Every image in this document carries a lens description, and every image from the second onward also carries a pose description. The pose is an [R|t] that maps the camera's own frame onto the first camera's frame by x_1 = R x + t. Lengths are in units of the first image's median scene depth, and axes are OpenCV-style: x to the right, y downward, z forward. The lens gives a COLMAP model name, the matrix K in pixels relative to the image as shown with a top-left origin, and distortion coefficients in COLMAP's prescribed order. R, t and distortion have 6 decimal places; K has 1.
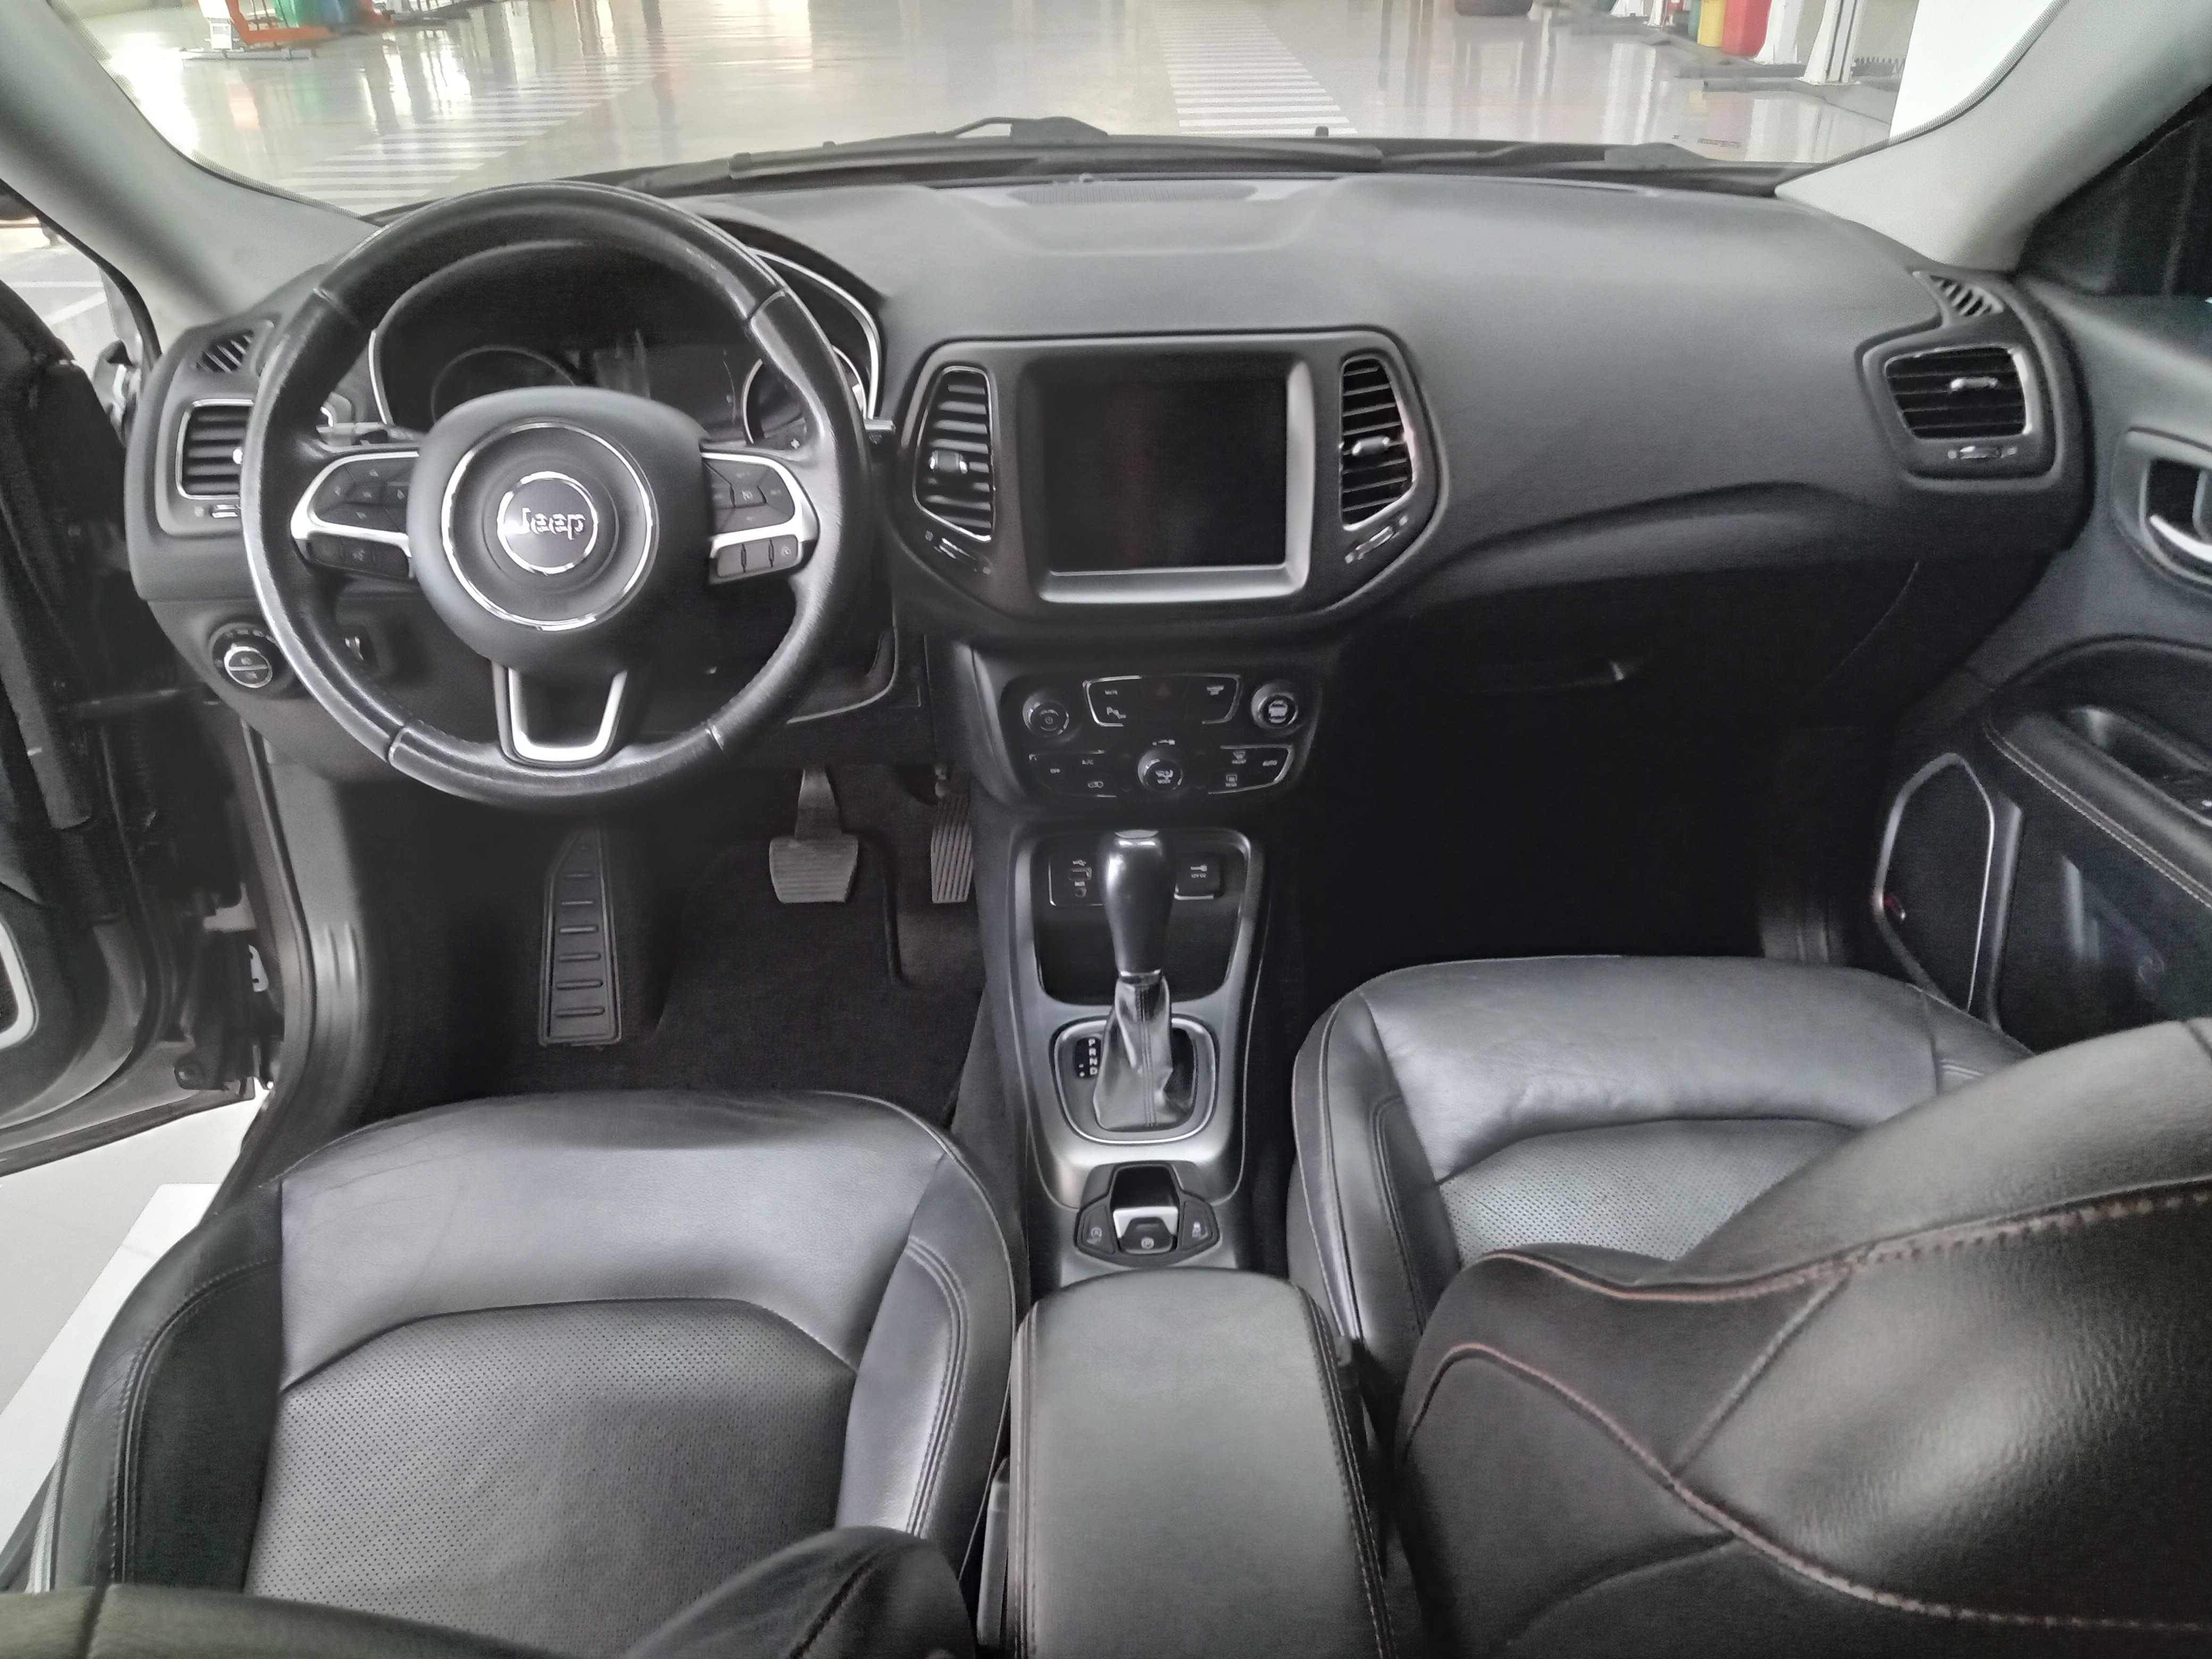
lens RADIAL K [[1614.1, 0, 1106.0], [0, 1614.1, 829.5], [0, 0, 1]] dist [0.061192, -0.125510]
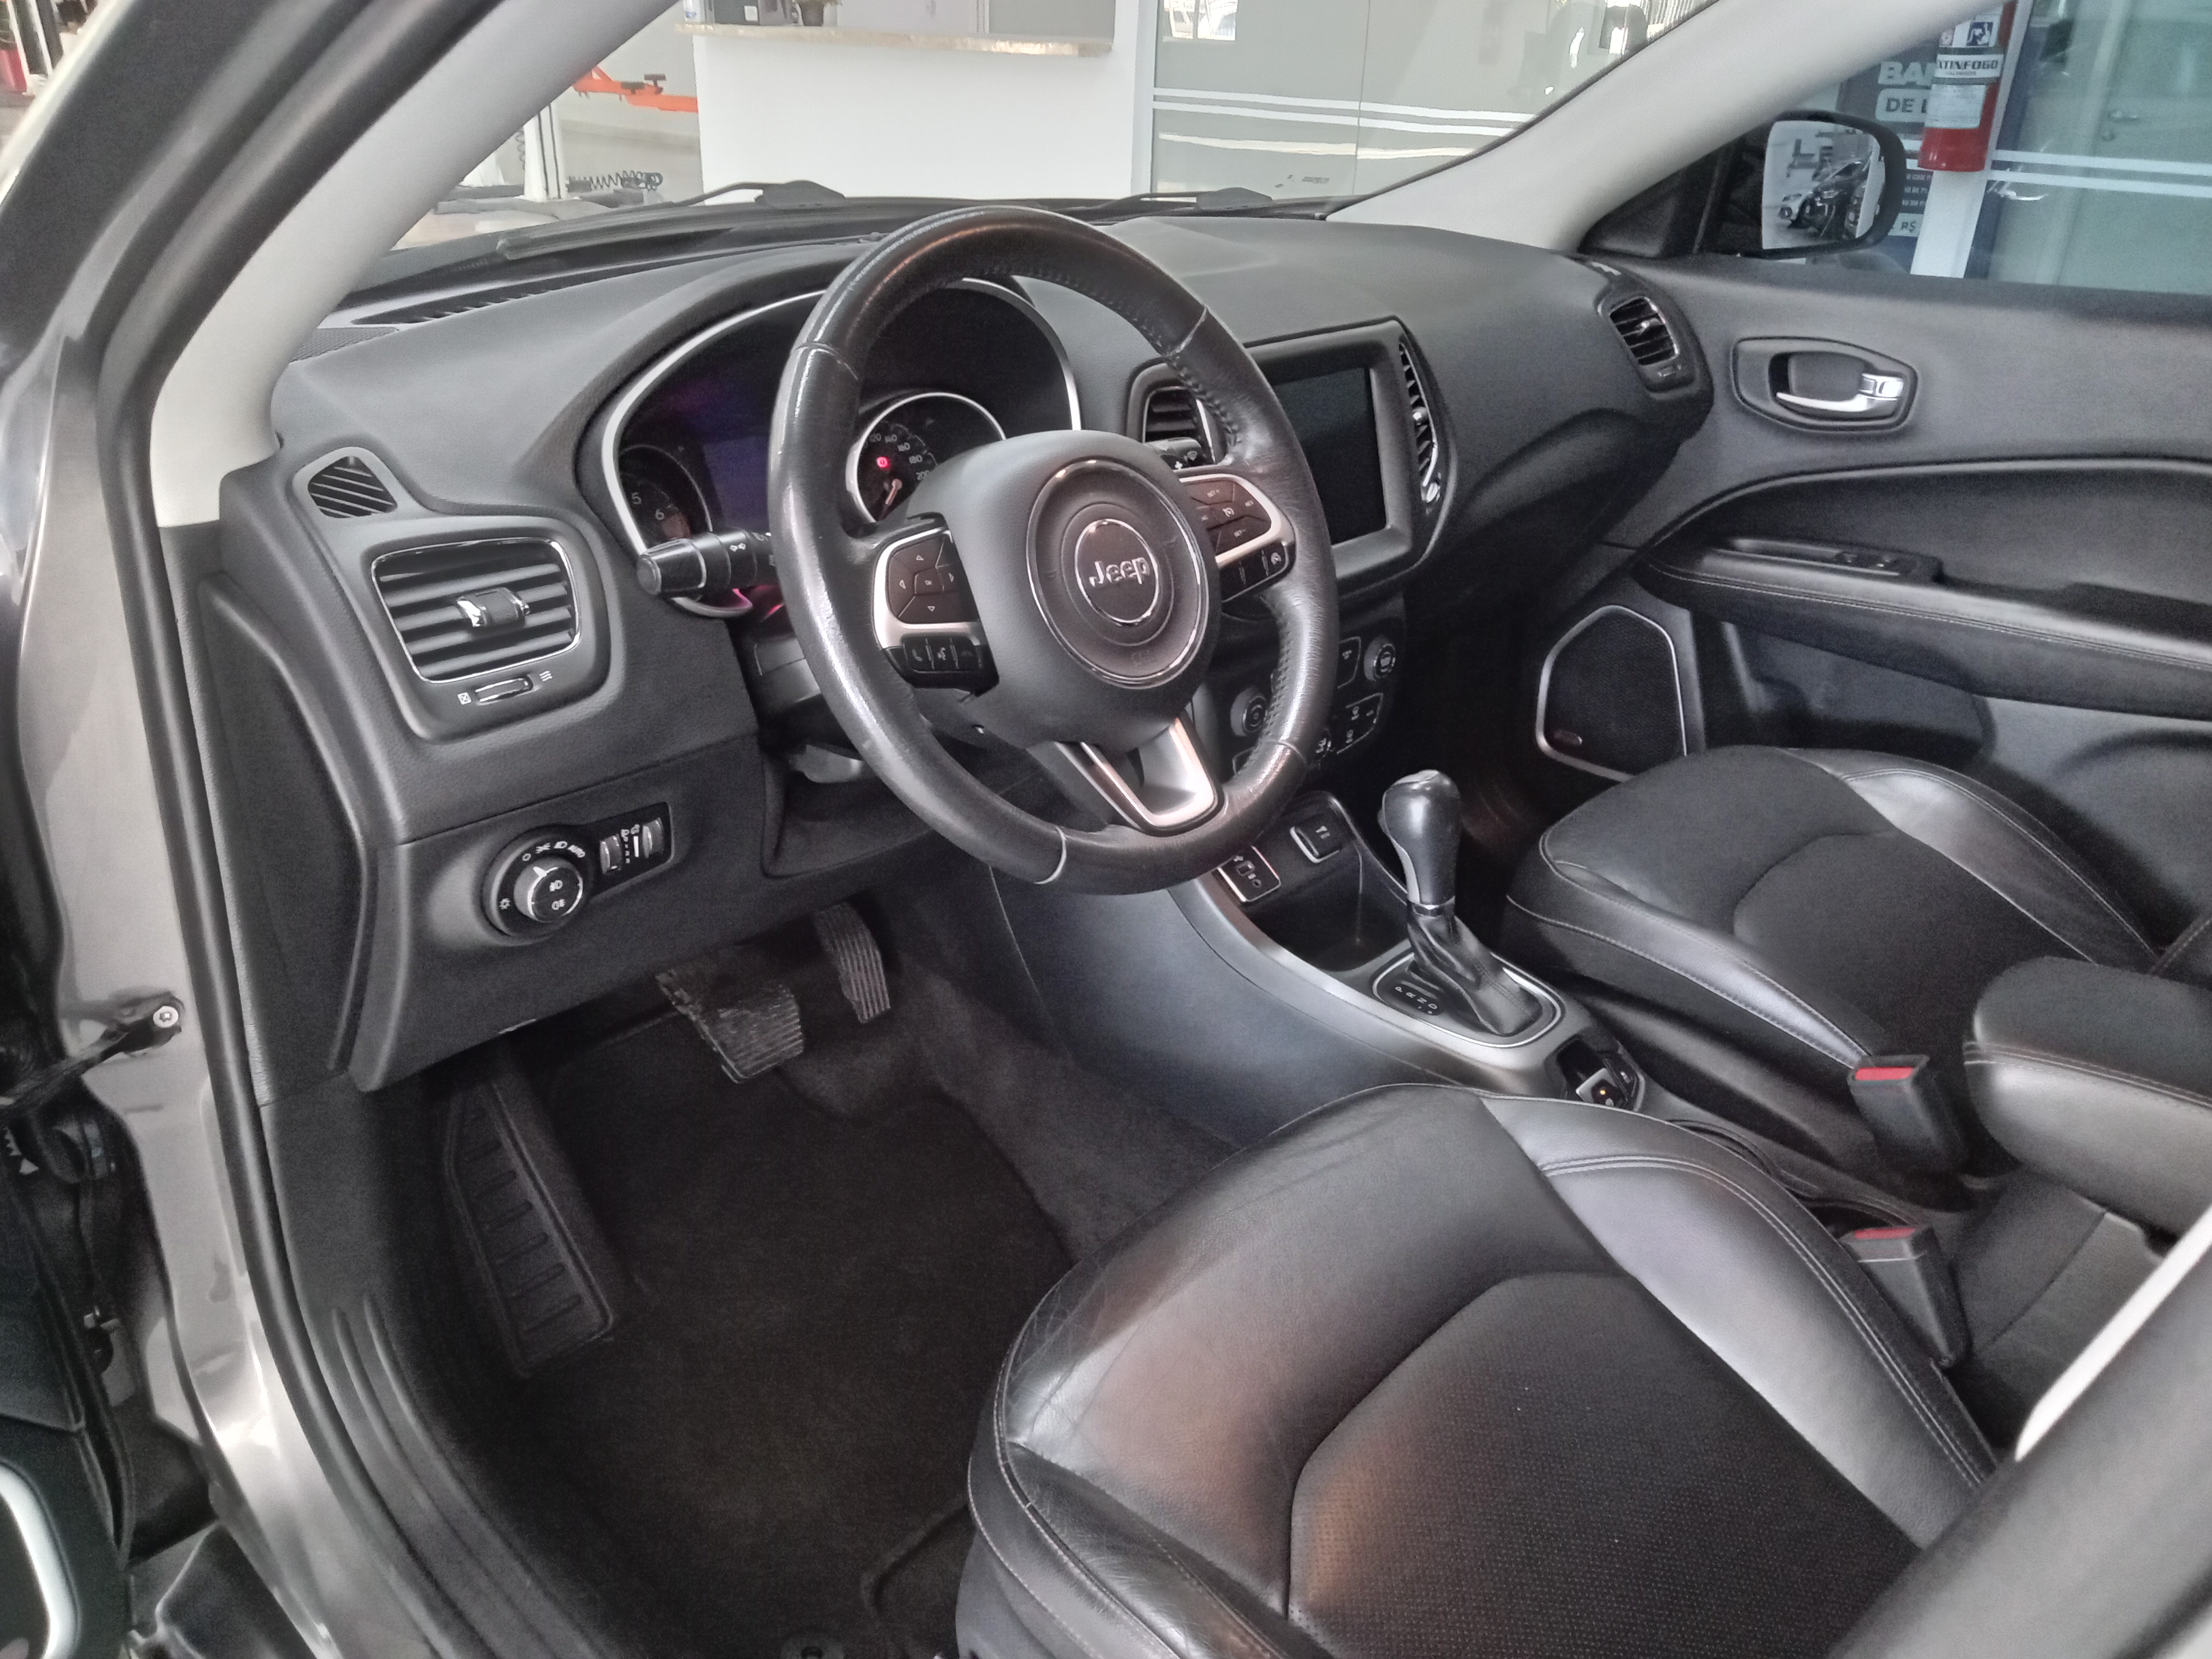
lens RADIAL K [[1621.5, 0, 1106.0], [0, 1621.5, 829.5], [0, 0, 1]] dist [0.046317, 0.000354]
pose [[0.723335, -0.279201, 0.631533, -0.786042], [0.324068, 0.944887, 0.046560, -0.078394], [-0.609727, 0.170982, 0.773950, 0.261652]]
